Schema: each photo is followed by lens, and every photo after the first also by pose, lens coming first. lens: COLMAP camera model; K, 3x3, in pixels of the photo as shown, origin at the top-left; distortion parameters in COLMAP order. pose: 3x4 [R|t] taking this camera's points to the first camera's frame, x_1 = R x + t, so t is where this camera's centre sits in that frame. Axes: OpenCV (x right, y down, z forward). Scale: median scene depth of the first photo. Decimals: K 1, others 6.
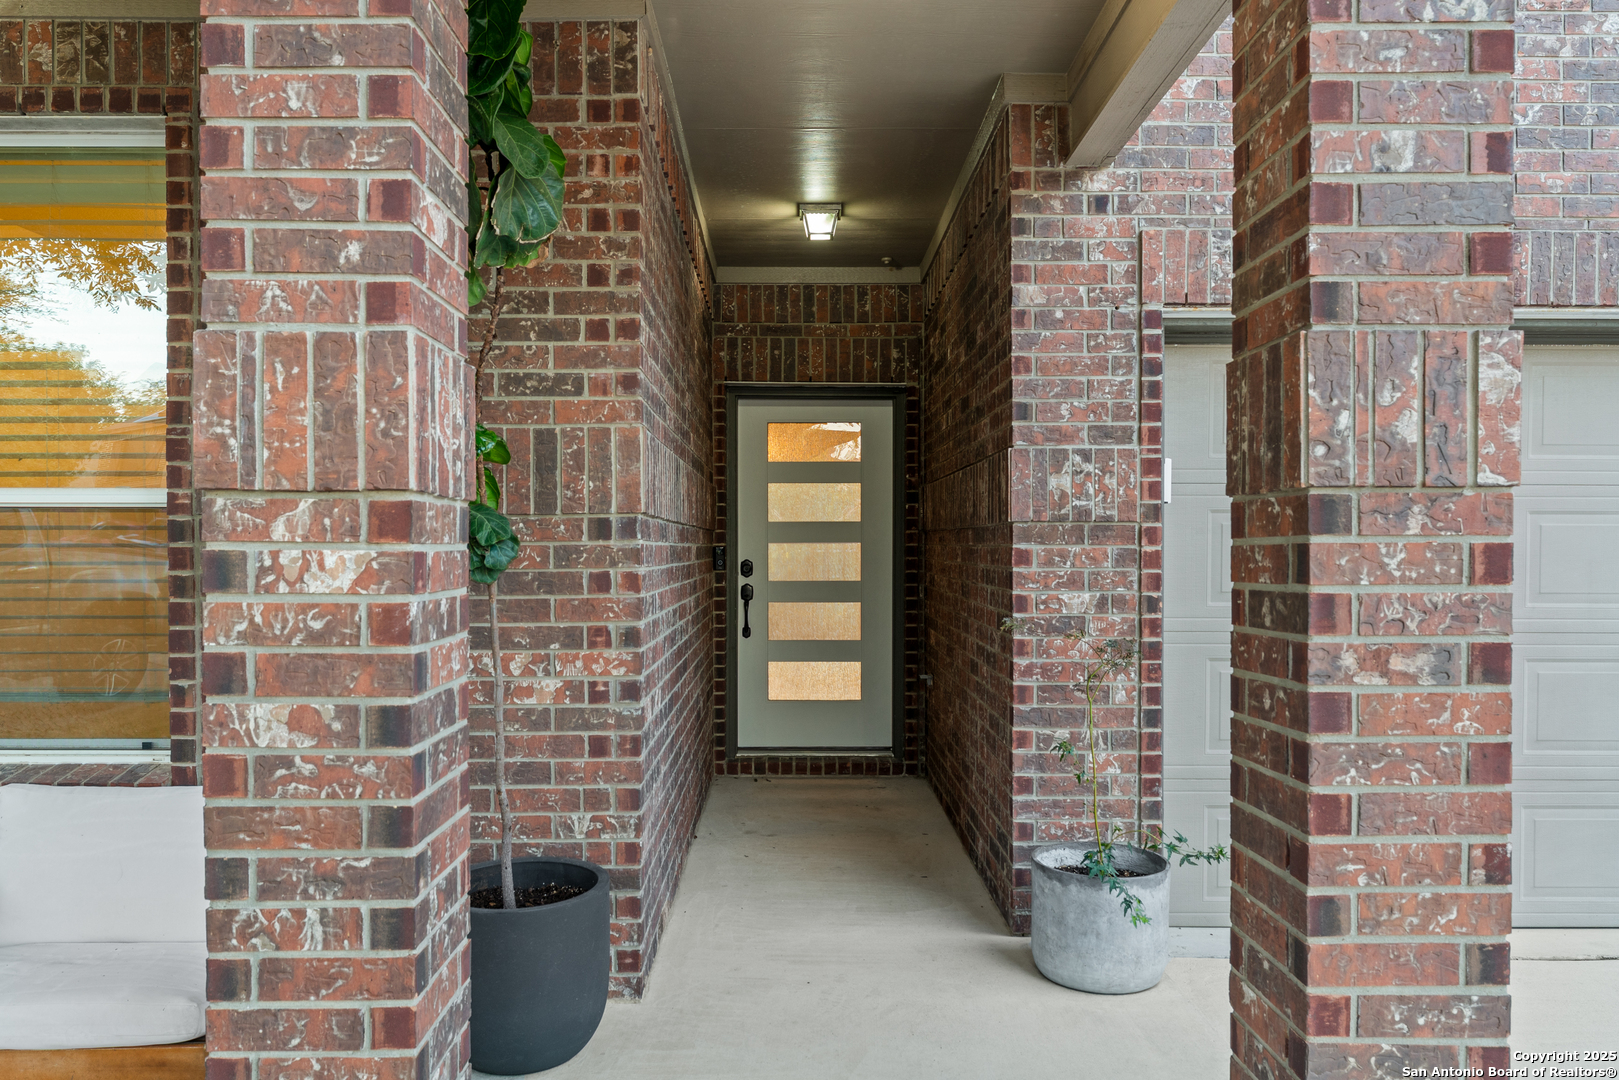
lens RADIAL K [[1200.2, 0, 806.9], [0, 1200.2, 545.3], [0, 0, 1]] dist [-0.001279, -0.004039]
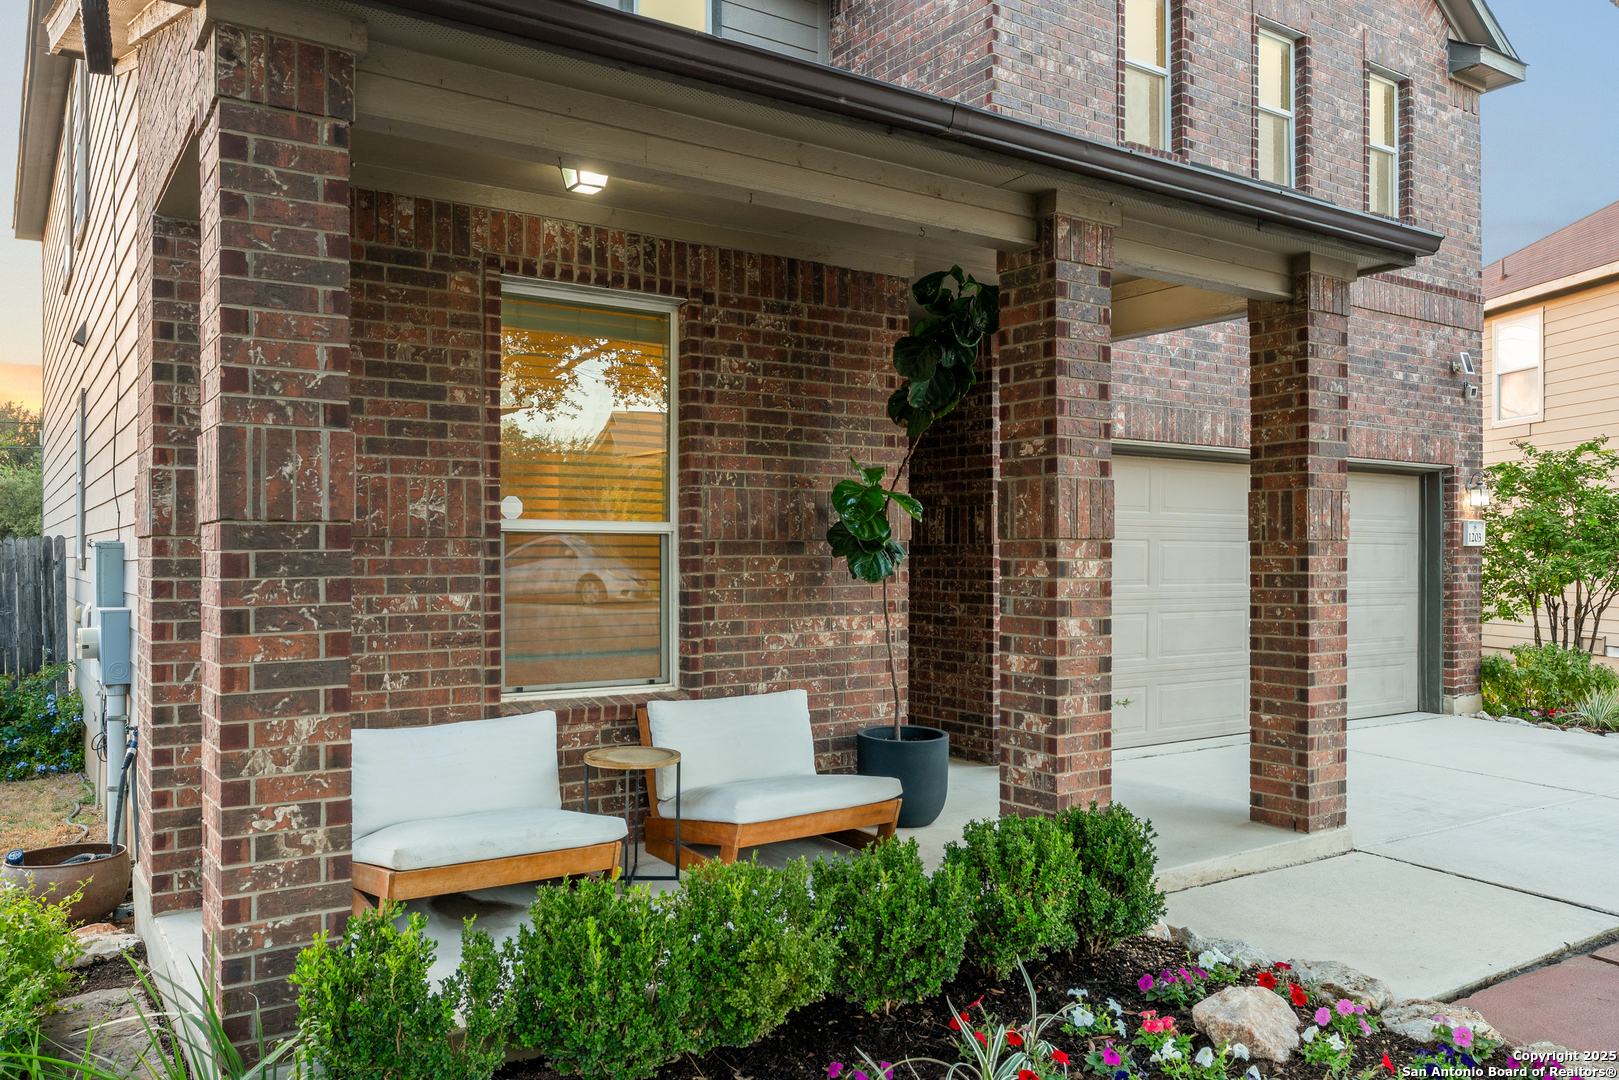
lens RADIAL K [[1200.2, 0, 809.1], [0, 1200.2, 544.4], [0, 0, 1]] dist [-0.001279, -0.004039]
pose [[0.833298, 0.005037, 0.552802, -1.316918], [-0.002498, 0.999983, -0.005347, -0.009856], [-0.552819, 0.003075, 0.833296, -0.479835]]
